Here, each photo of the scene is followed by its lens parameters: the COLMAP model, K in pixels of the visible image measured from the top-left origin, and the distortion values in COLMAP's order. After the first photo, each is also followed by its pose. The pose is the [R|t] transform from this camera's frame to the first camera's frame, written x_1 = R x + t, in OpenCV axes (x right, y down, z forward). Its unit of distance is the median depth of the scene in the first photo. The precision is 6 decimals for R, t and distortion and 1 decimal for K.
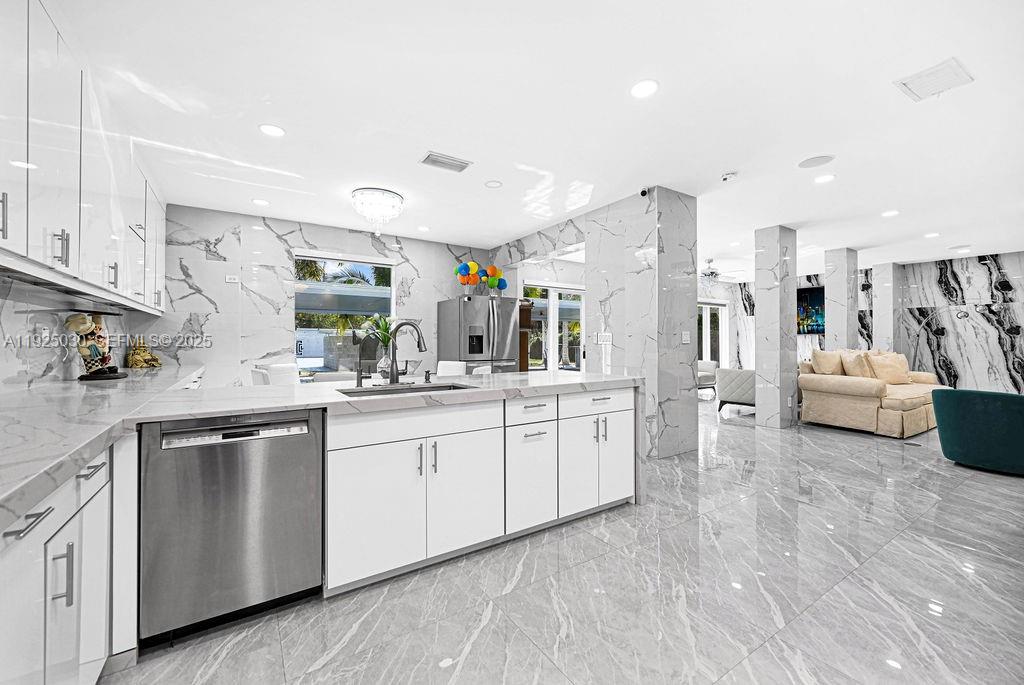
lens RADIAL K [[408.4, 0, 512.0], [0, 408.4, 342.5], [0, 0, 1]] dist [-0.005432, -0.000047]
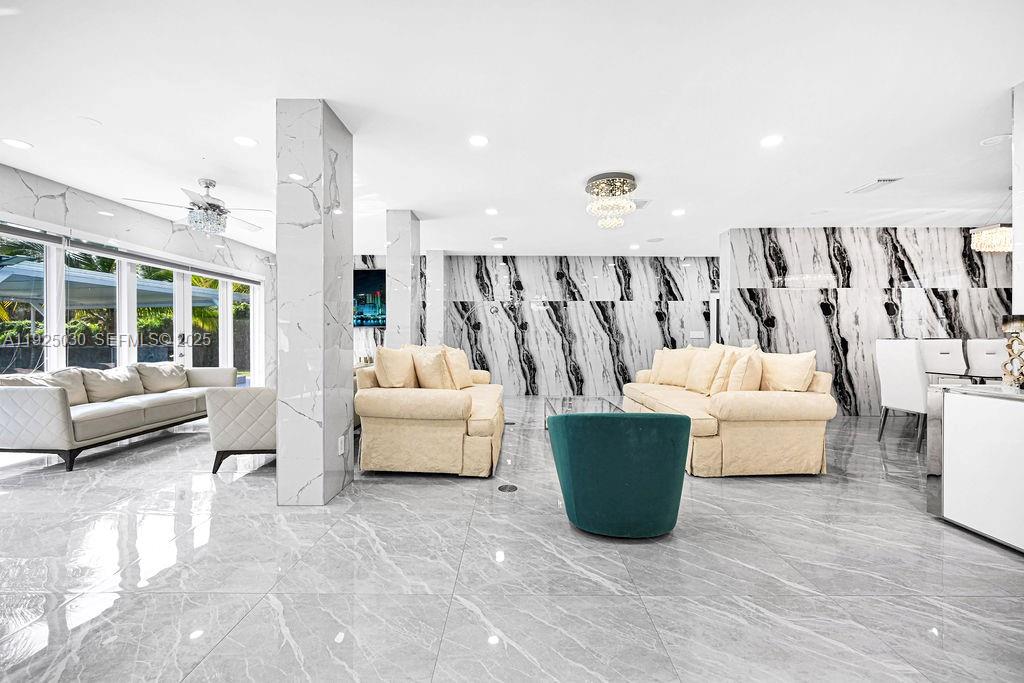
lens RADIAL K [[408.4, 0, 512.0], [0, 408.4, 341.5], [0, 0, 1]] dist [-0.005432, -0.000047]
pose [[0.552159, -0.005918, 0.833718, 0.260087], [-0.000269, 0.999973, 0.007276, 0.003947], [-0.833739, -0.004242, 0.552143, 0.373620]]
